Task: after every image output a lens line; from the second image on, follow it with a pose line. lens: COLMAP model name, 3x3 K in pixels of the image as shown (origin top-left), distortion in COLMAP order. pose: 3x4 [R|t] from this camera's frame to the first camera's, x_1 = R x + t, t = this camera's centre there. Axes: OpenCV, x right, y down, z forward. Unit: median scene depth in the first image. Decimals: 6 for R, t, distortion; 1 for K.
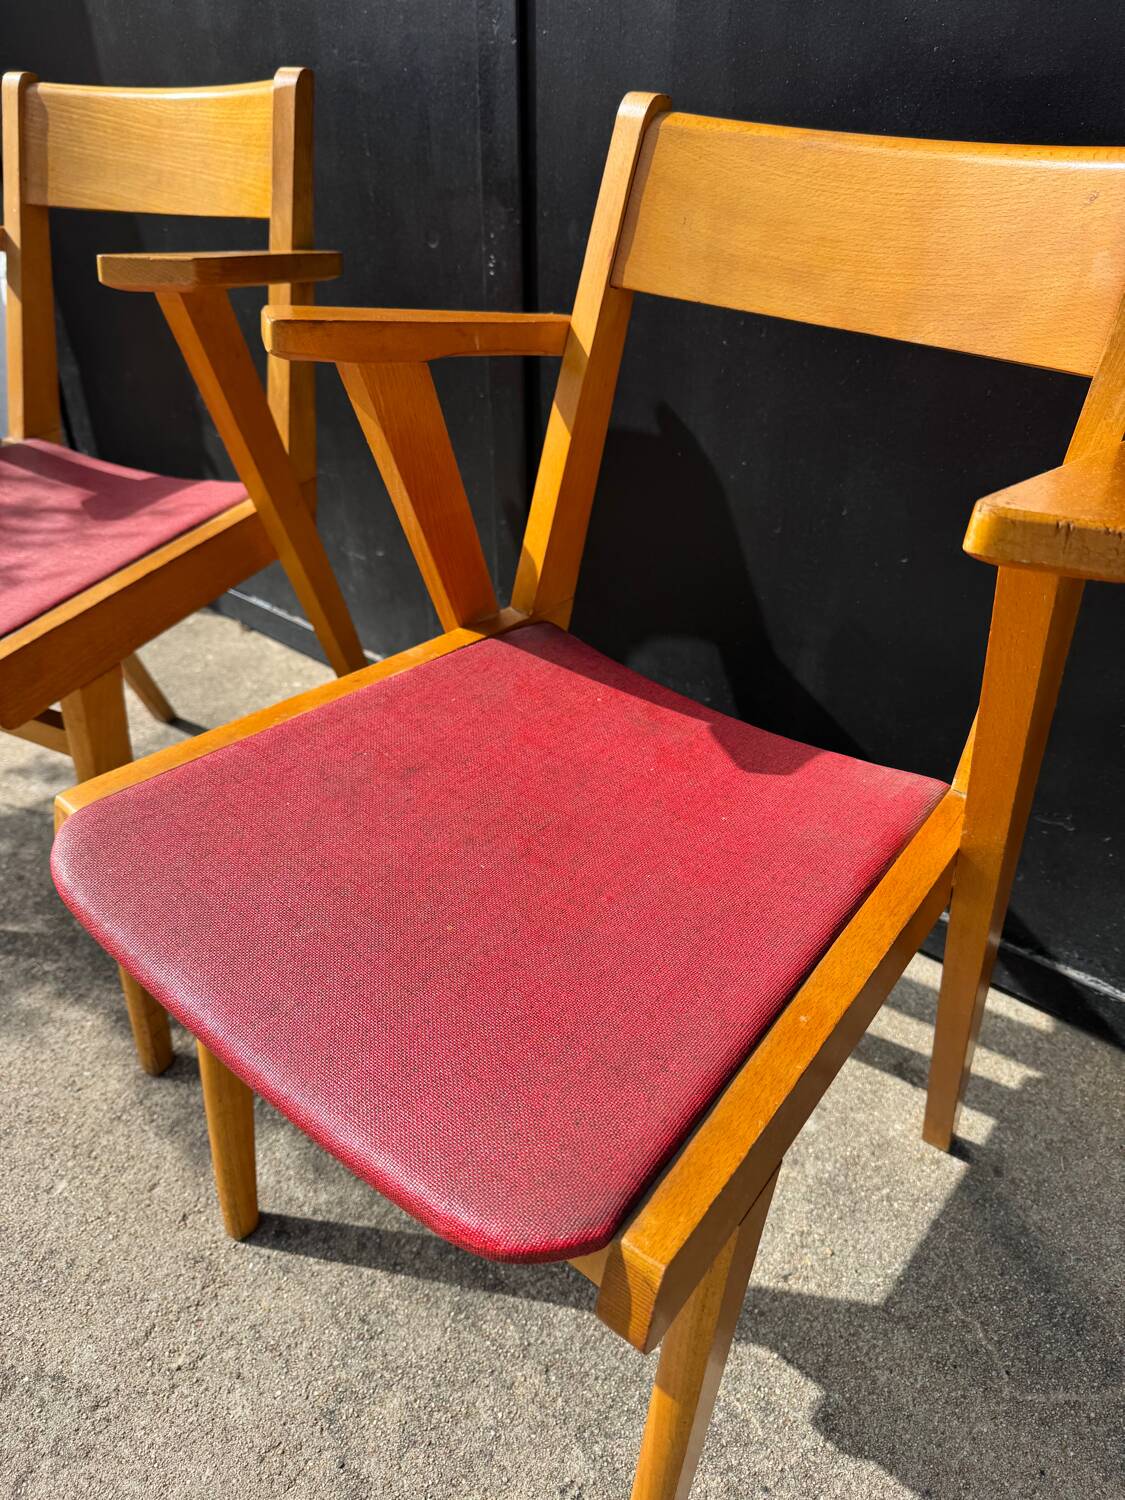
lens RADIAL K [[1077.9, 0, 541.7], [0, 1077.9, 759.3], [0, 0, 1]] dist [0.005097, -0.015163]
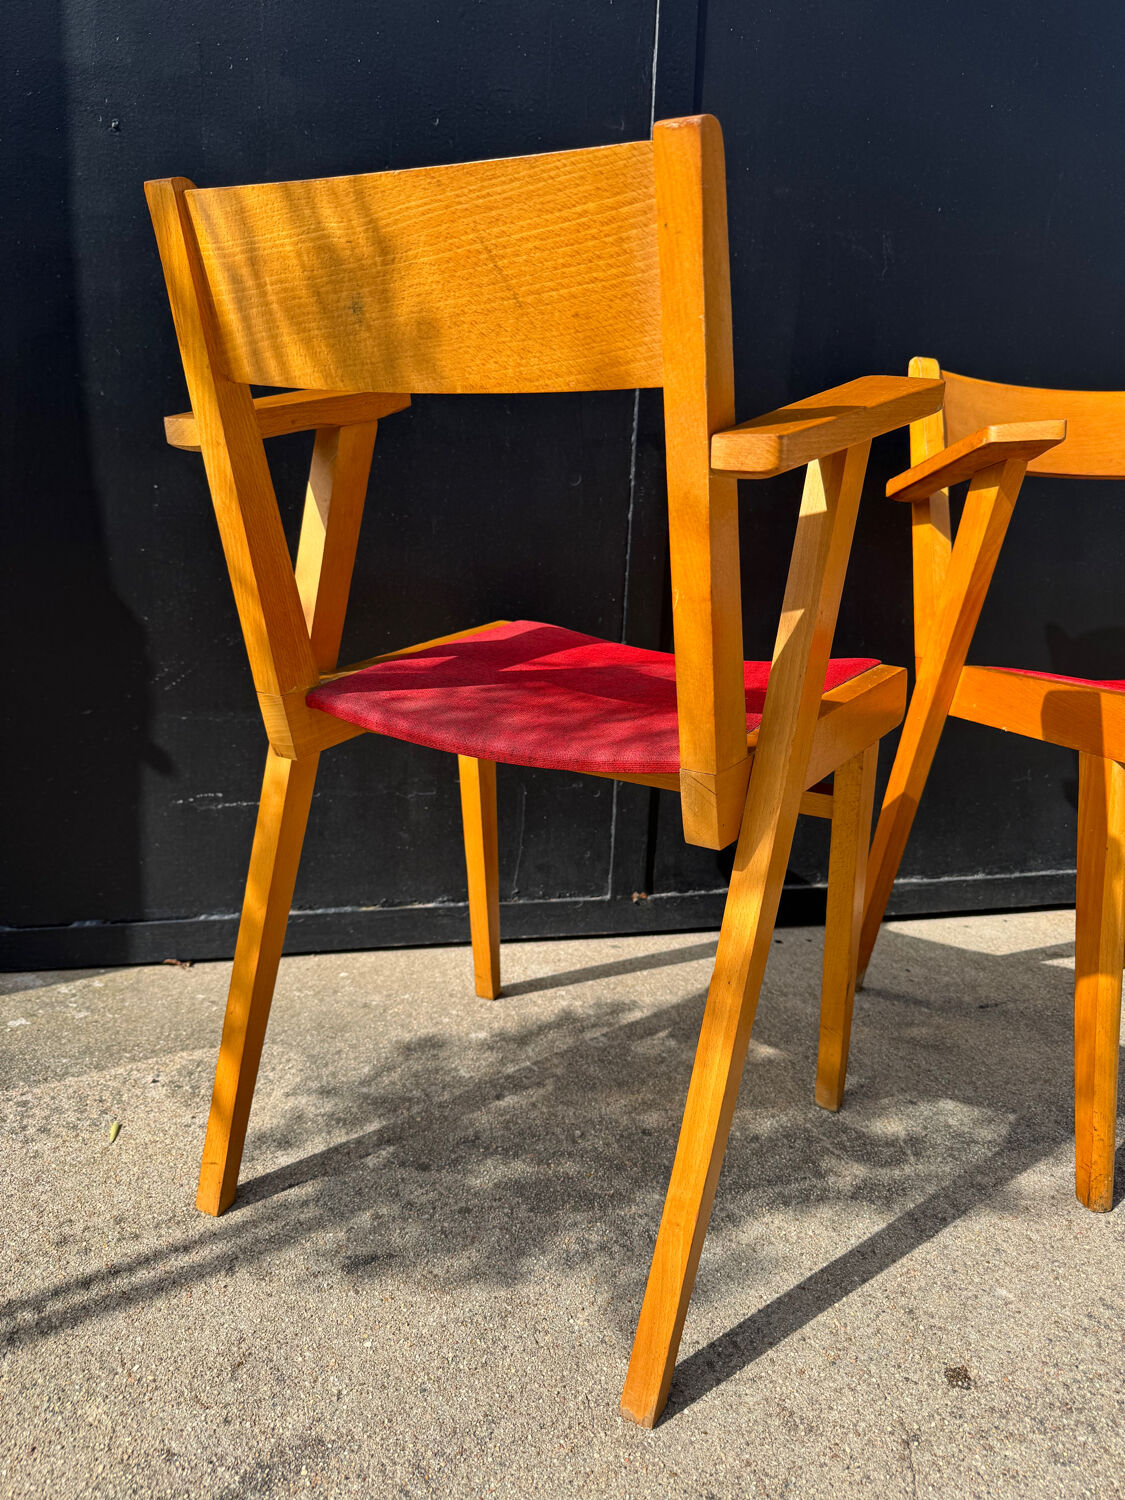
lens RADIAL K [[1077.9, 0, 554.5], [0, 1077.9, 749.2], [0, 0, 1]] dist [0.005097, -0.015163]
pose [[0.565212, -0.128201, 0.814923, -1.520528], [0.436599, 0.884648, -0.163646, -0.028127], [-0.699940, 0.448289, 0.555986, 0.631568]]
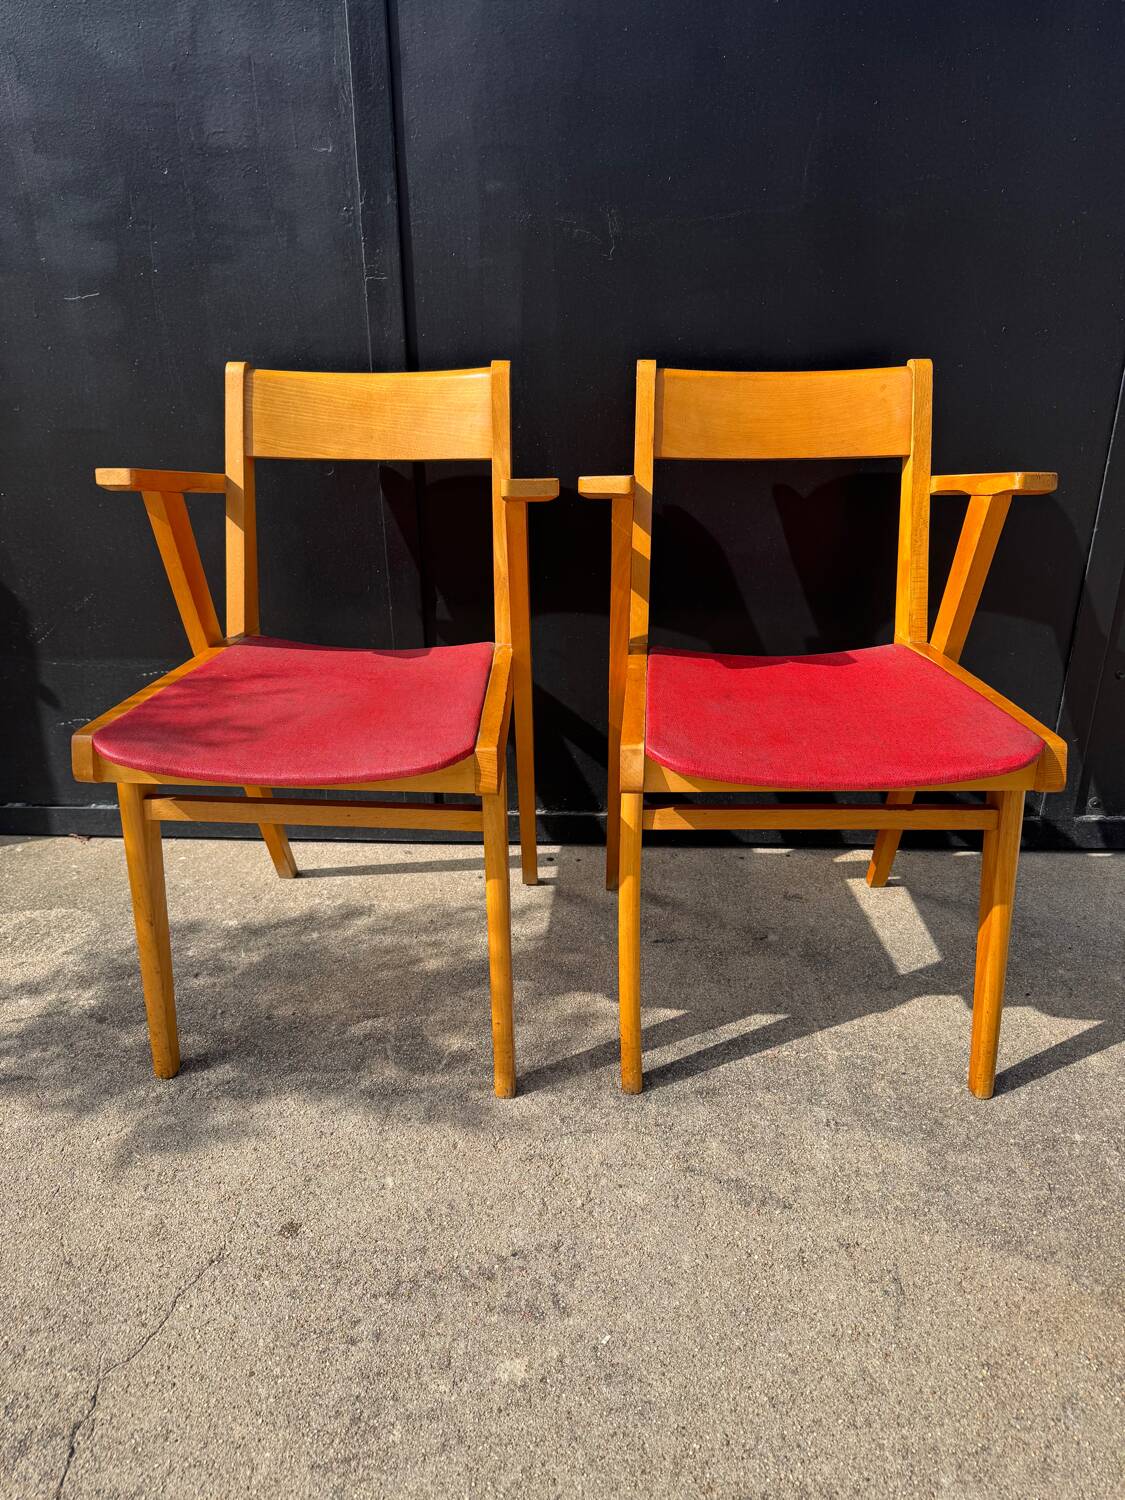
lens RADIAL K [[1077.9, 0, 559.2], [0, 1077.9, 756.2], [0, 0, 1]] dist [0.005097, -0.015163]
pose [[0.794276, -0.242081, 0.557245, -0.980584], [0.350831, 0.931570, -0.095364, 0.145794], [-0.496027, 0.271244, 0.824854, -0.285681]]
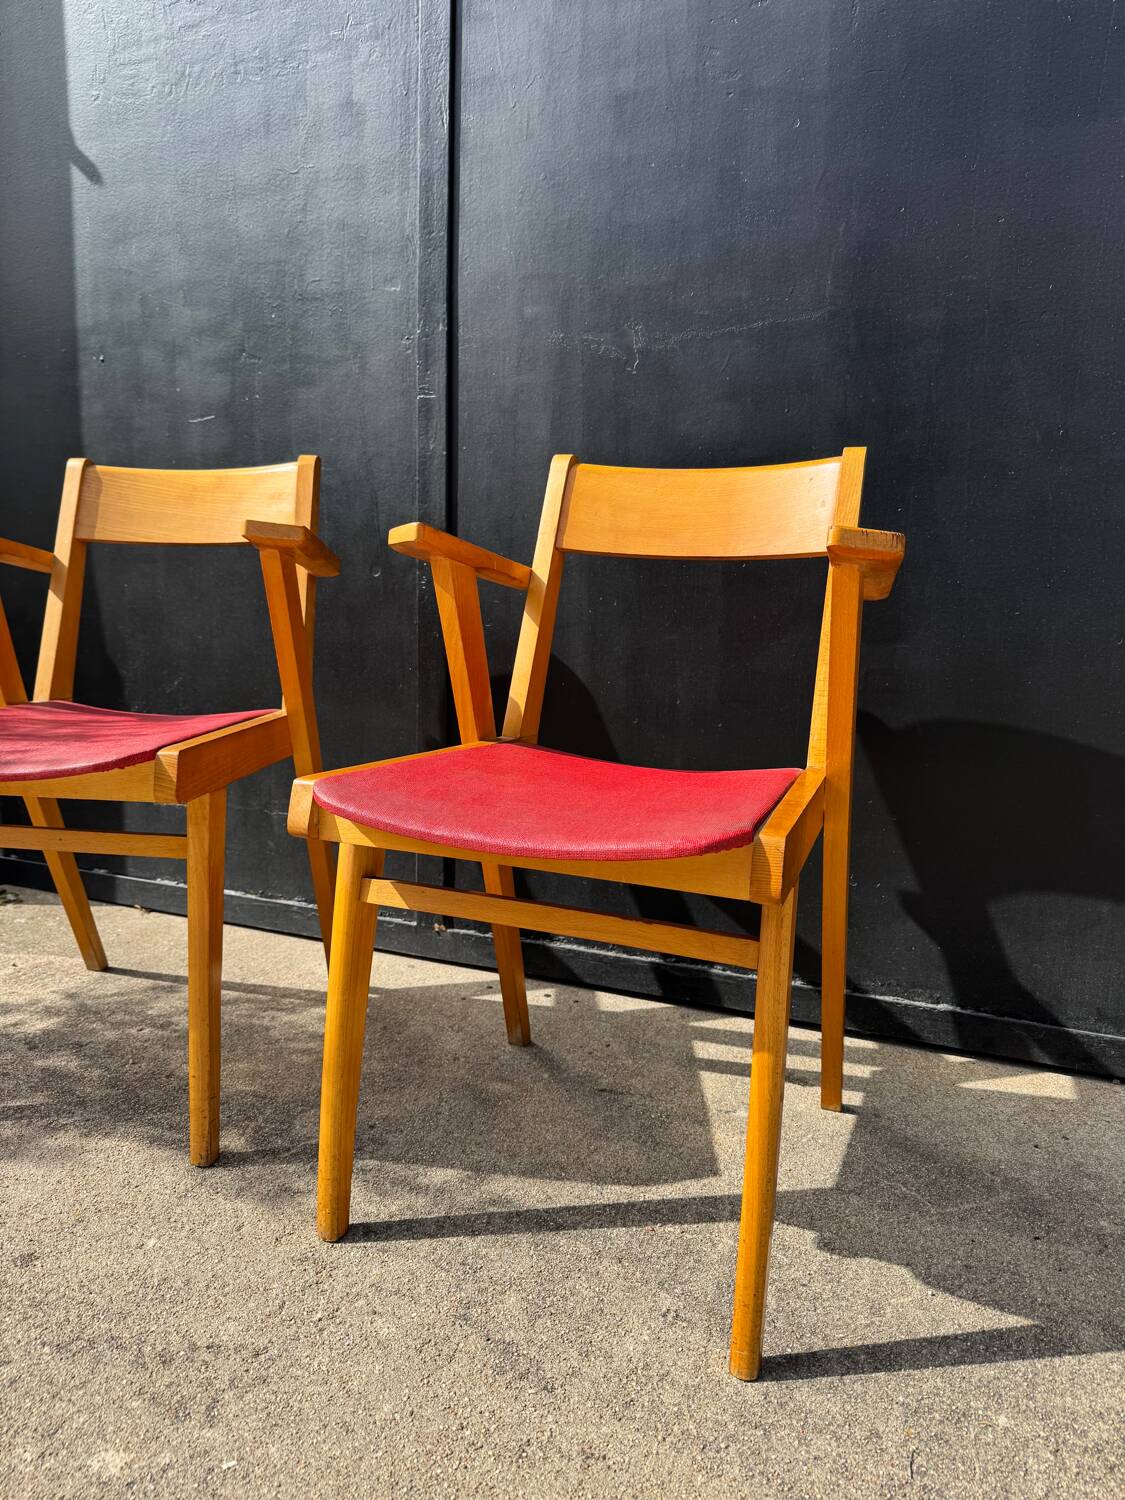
lens RADIAL K [[1077.9, 0, 552.2], [0, 1077.9, 747.6], [0, 0, 1]] dist [0.005097, -0.015163]
pose [[0.952413, -0.019700, 0.304173, -0.432216], [0.149549, 0.899748, -0.409986, 0.516142], [-0.265603, 0.435965, 0.859878, -0.323155]]
